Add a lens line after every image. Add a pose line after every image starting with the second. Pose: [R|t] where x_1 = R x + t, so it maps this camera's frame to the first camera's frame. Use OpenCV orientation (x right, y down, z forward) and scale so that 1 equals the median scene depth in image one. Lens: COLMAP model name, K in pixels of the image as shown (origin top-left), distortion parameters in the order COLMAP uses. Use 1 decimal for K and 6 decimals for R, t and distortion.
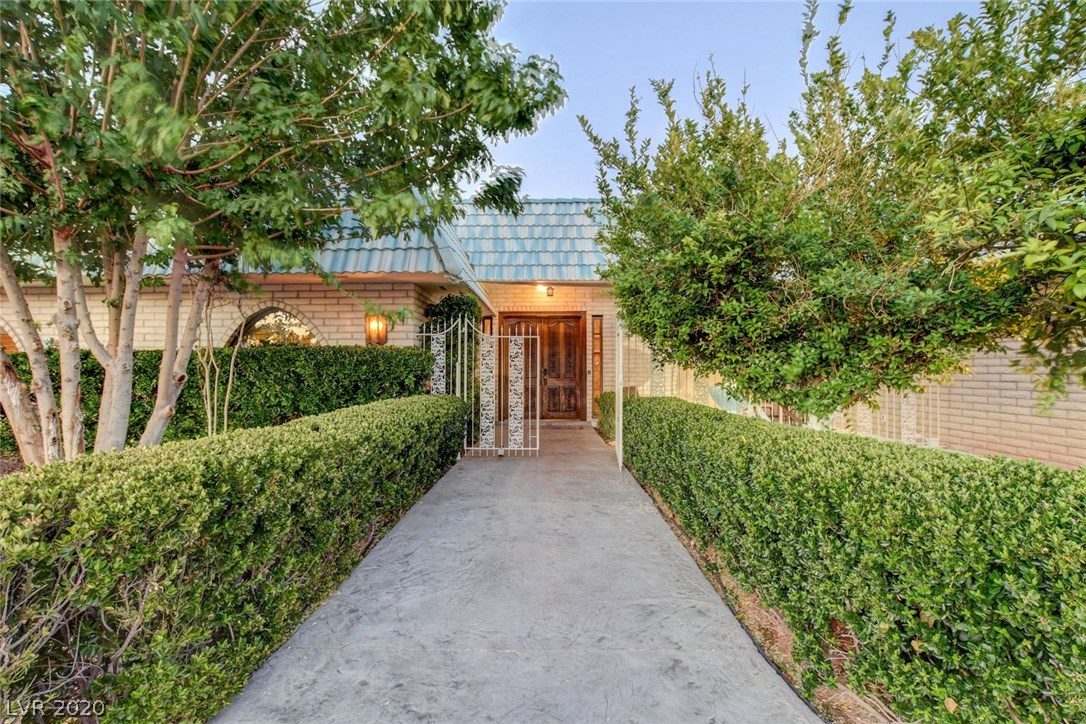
lens RADIAL K [[494.1, 0, 542.6], [0, 494.1, 365.6], [0, 0, 1]] dist [-0.005850, 0.000561]
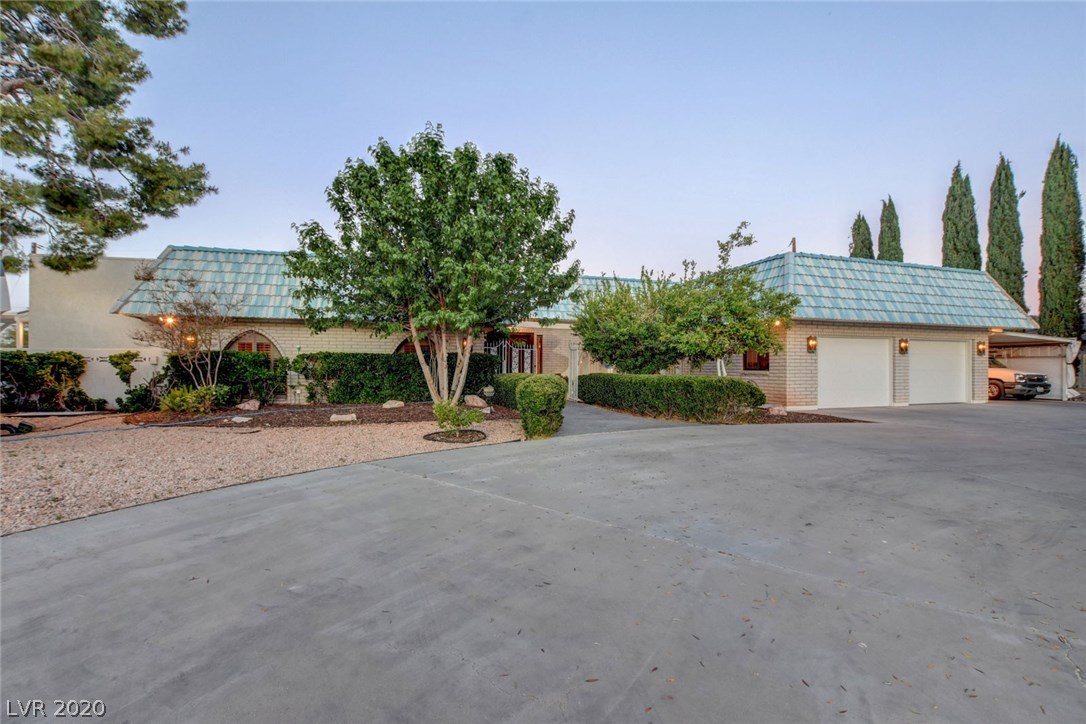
lens RADIAL K [[494.1, 0, 544.5], [0, 494.1, 364.4], [0, 0, 1]] dist [-0.005850, 0.000561]
pose [[0.957207, 0.003727, 0.289378, -0.625322], [-0.005795, 0.999963, 0.006289, -0.002921], [-0.289344, -0.007697, 0.957194, -1.184099]]
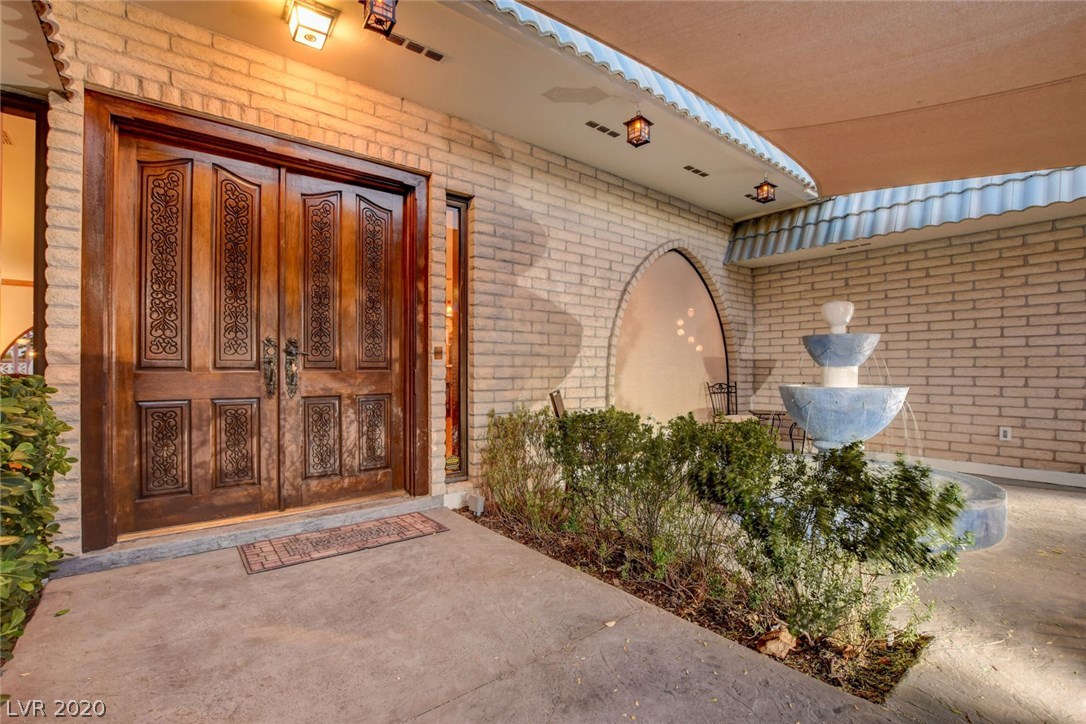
lens RADIAL K [[494.1, 0, 538.4], [0, 494.1, 363.7], [0, 0, 1]] dist [-0.005850, 0.000561]
pose [[0.776973, 0.002233, 0.629530, -0.111818], [-0.005066, 0.999984, 0.002704, 0.032829], [-0.629513, -0.005290, 0.776972, 1.116026]]
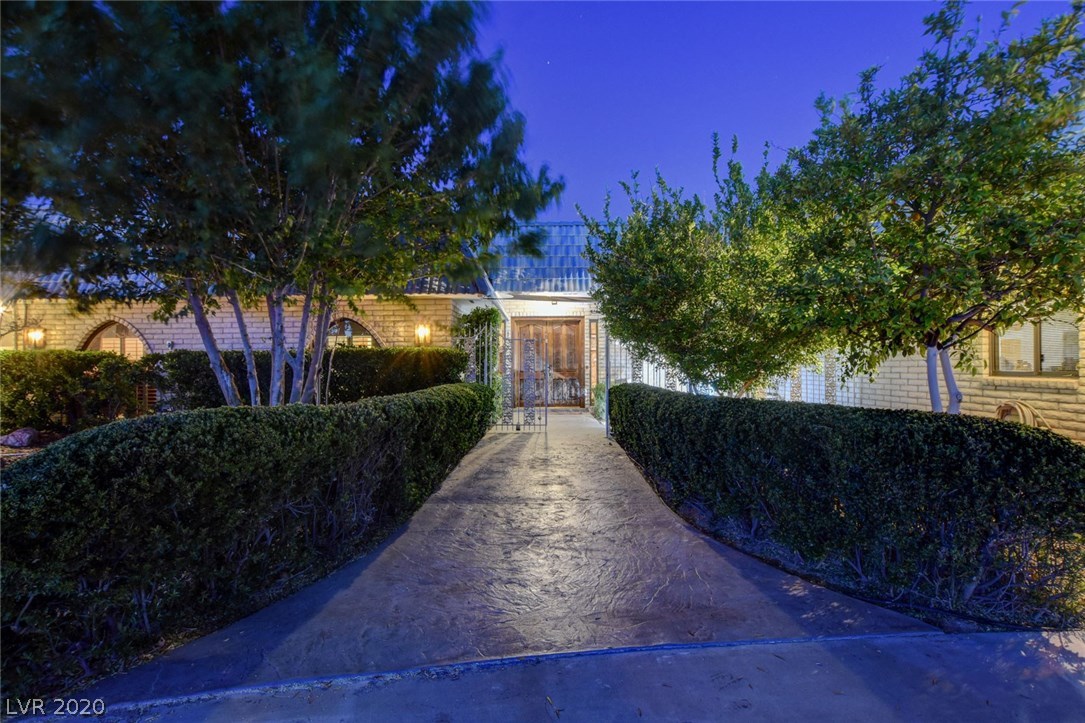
lens RADIAL K [[493.6, 0, 542.8], [0, 493.6, 362.4], [0, 0, 1]] dist [-0.005850, 0.000561]
pose [[0.999982, -0.003931, -0.004428, -0.012786], [0.003937, 0.999991, 0.001377, 0.000316], [0.004422, -0.001395, 0.999989, -0.312730]]
